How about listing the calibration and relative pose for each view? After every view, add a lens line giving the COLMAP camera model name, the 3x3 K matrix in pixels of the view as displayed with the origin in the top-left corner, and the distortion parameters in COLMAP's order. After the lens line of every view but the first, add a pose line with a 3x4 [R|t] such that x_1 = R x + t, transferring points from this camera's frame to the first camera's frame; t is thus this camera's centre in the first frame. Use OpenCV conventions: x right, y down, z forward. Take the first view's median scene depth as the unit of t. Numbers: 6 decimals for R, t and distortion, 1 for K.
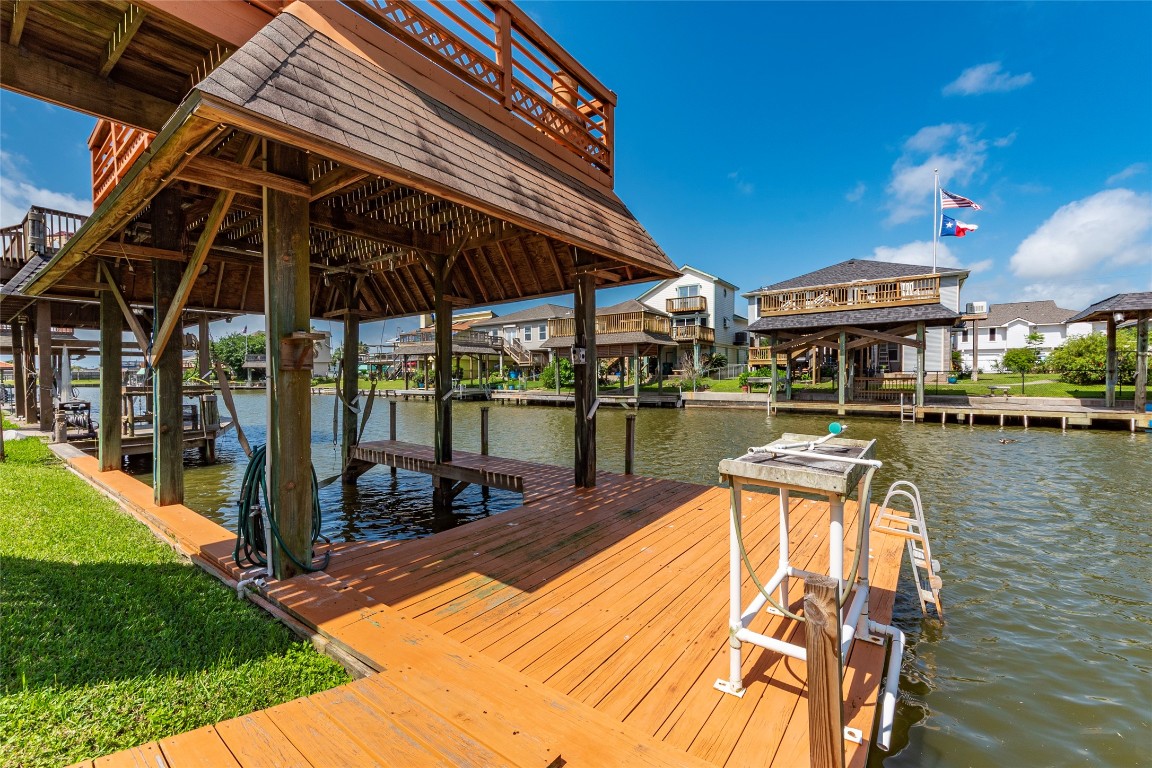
lens RADIAL K [[463.6, 0, 576.0], [0, 463.6, 384.0], [0, 0, 1]] dist [-0.000014, -0.000067]
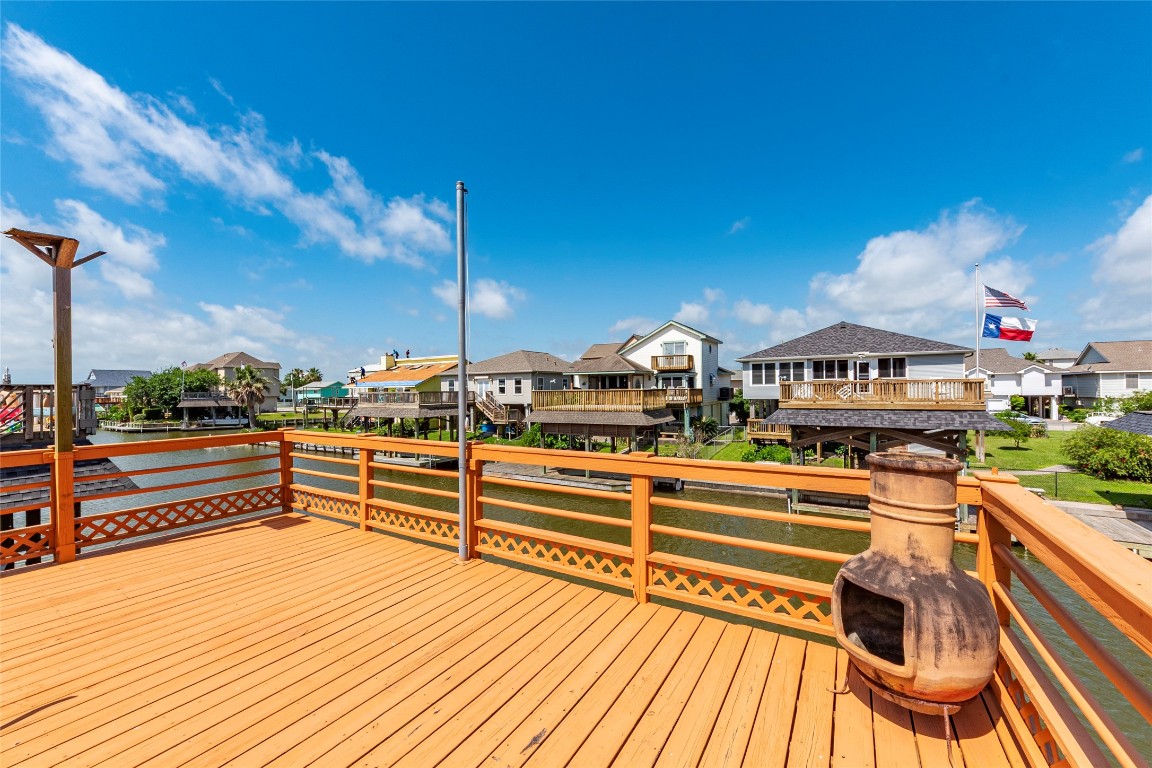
lens RADIAL K [[459.5, 0, 576.0], [0, 459.5, 384.0], [0, 0, 1]] dist [-0.001589, -0.000310]
pose [[0.996373, 0.001134, 0.085088, -0.039588], [0.002671, 0.999002, -0.044592, -0.084949], [-0.085054, 0.044658, 0.995375, 0.078859]]
